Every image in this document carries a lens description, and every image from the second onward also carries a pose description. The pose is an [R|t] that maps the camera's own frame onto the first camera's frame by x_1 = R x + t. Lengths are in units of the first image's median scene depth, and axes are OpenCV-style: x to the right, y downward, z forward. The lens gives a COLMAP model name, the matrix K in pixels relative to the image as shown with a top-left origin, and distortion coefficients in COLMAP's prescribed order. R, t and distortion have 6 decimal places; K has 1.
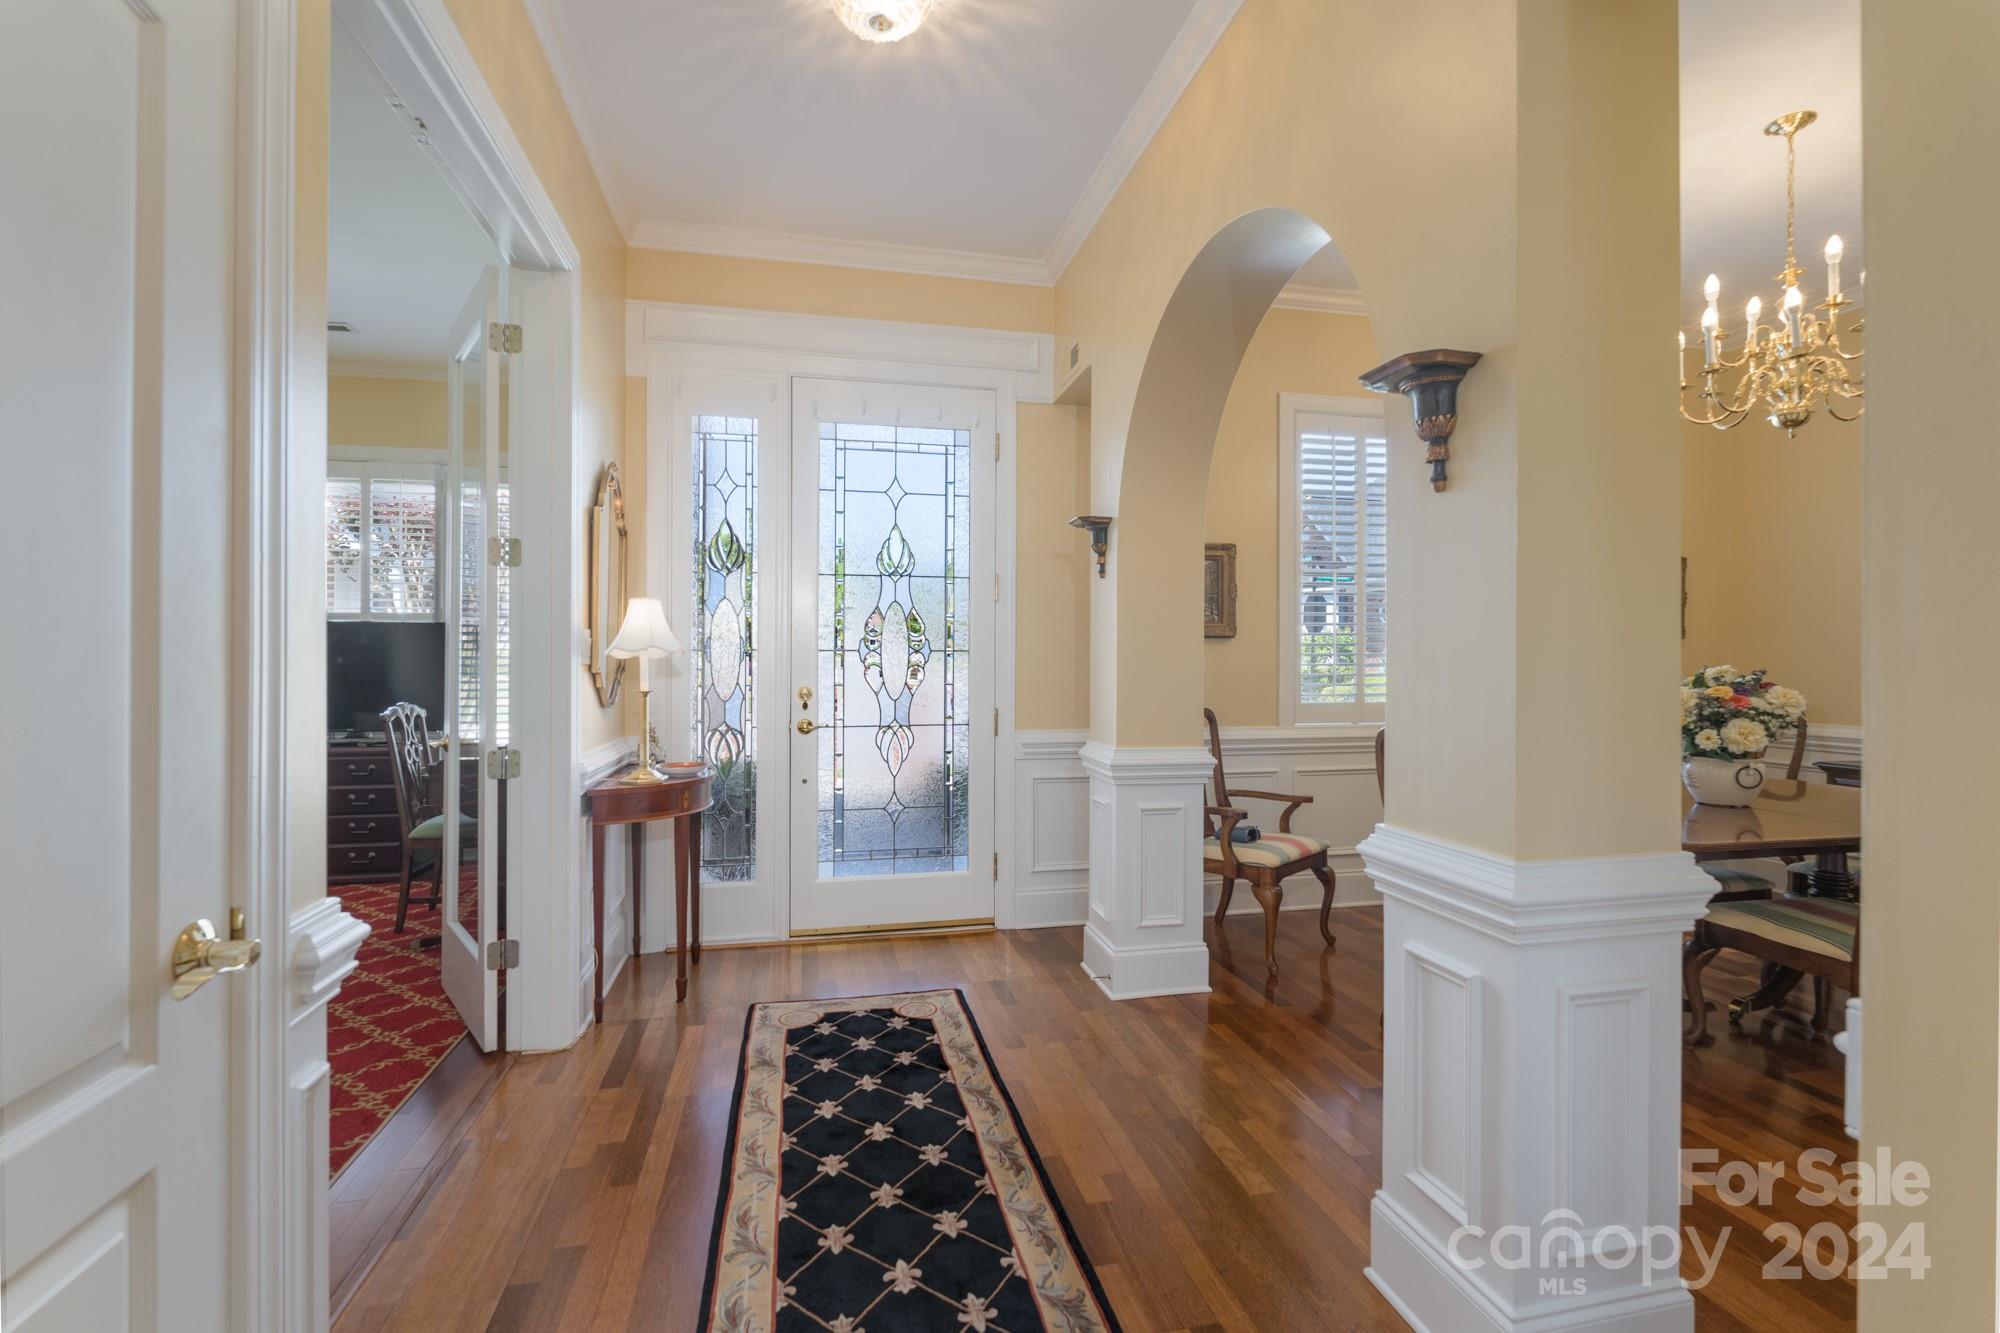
lens RADIAL K [[905.5, 0, 997.6], [0, 905.5, 662.6], [0, 0, 1]] dist [-0.002983, 0.000283]
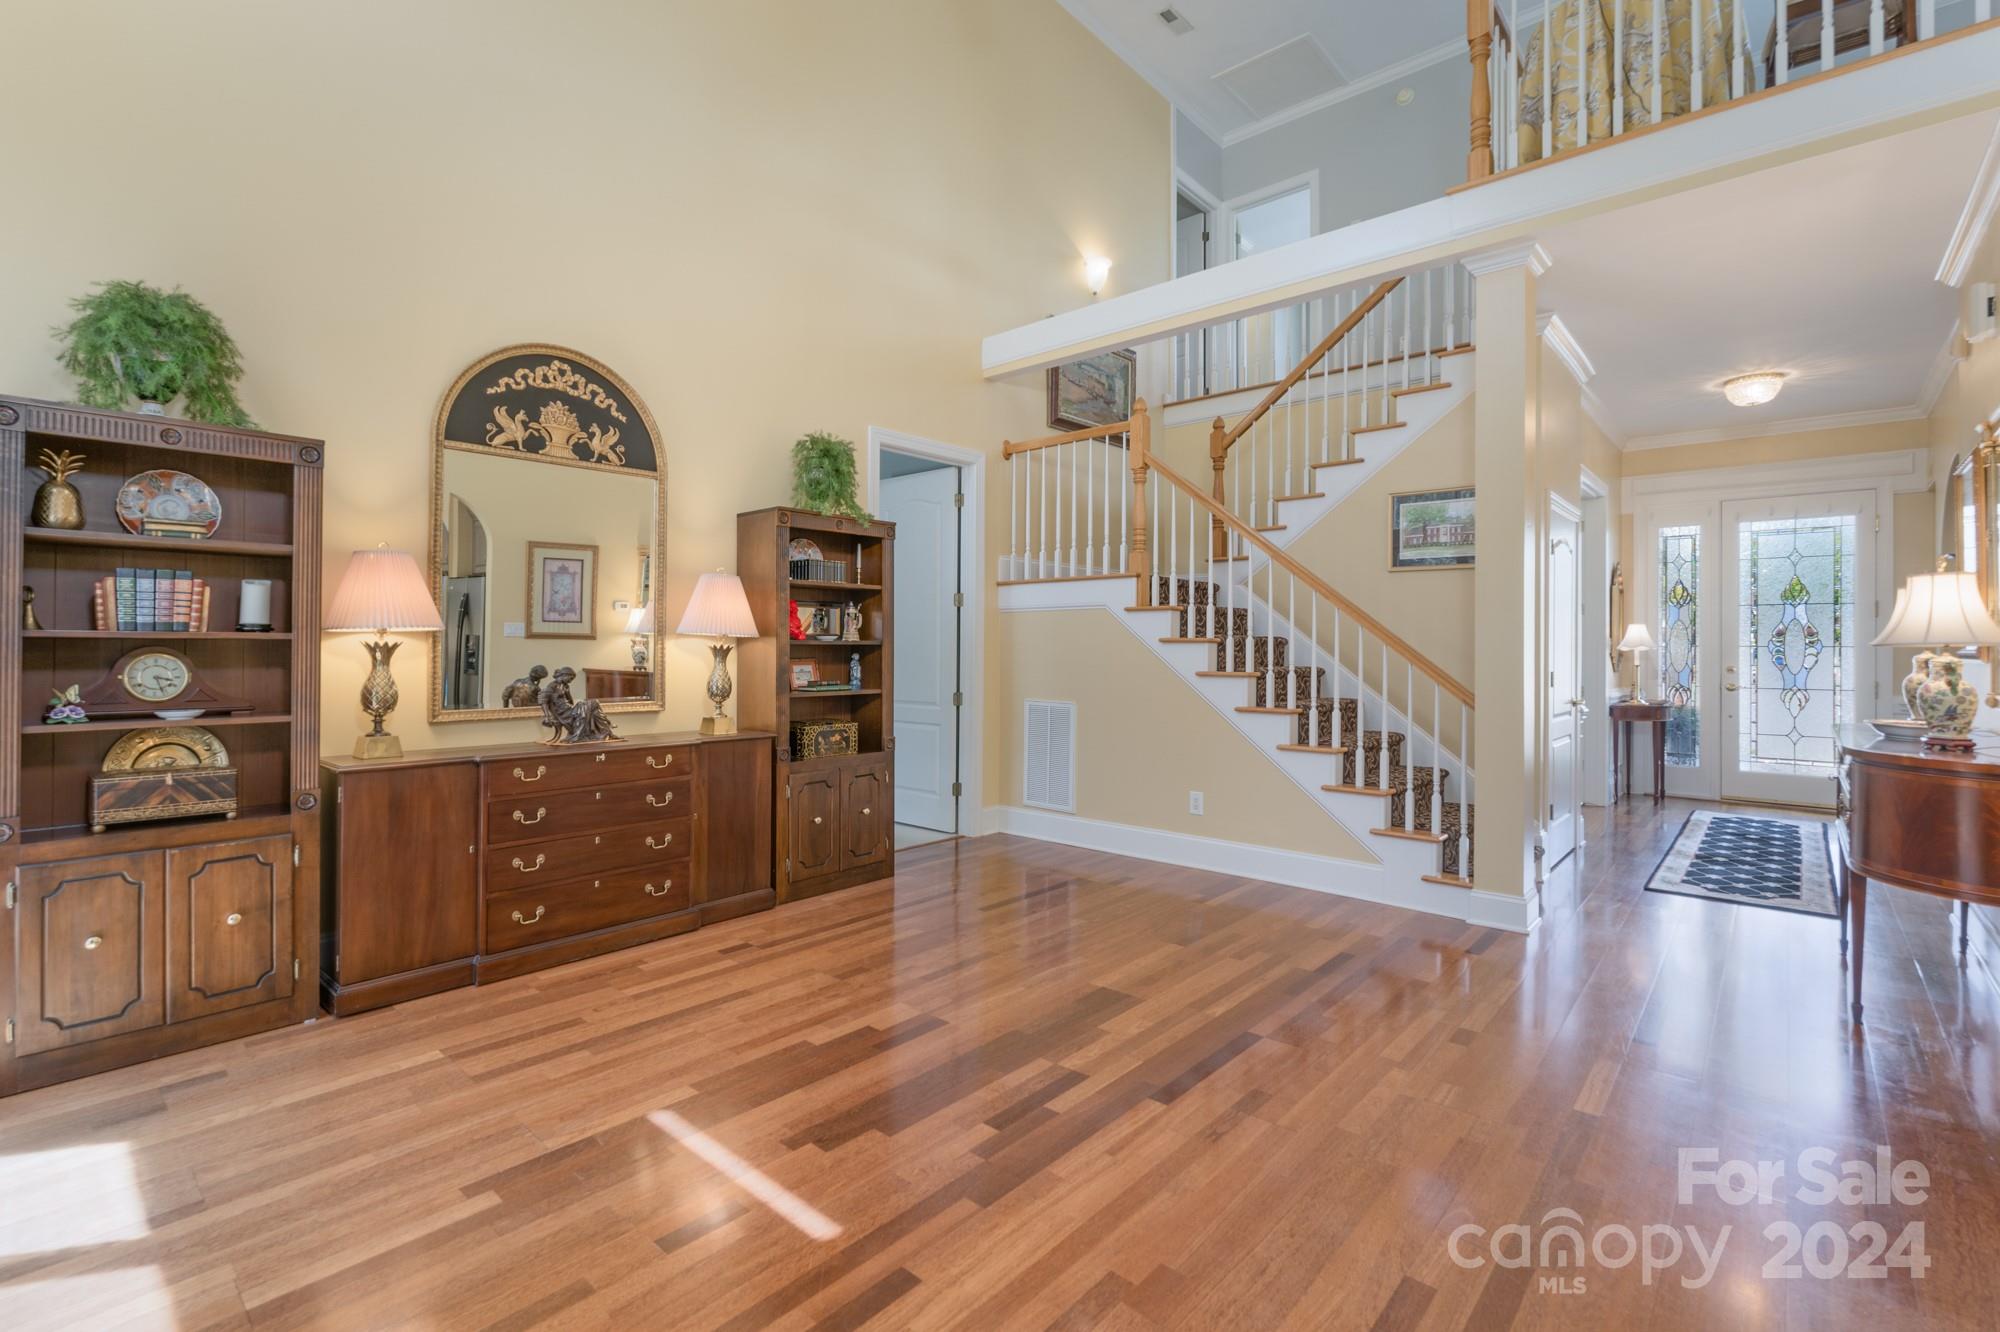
lens RADIAL K [[905.5, 0, 990.6], [0, 905.5, 640.7], [0, 0, 1]] dist [-0.002983, 0.000283]
pose [[0.585456, -0.003446, -0.810697, 0.426213], [-0.005365, 0.999953, -0.008125, -0.002040], [0.810687, 0.009106, 0.585409, -1.399634]]
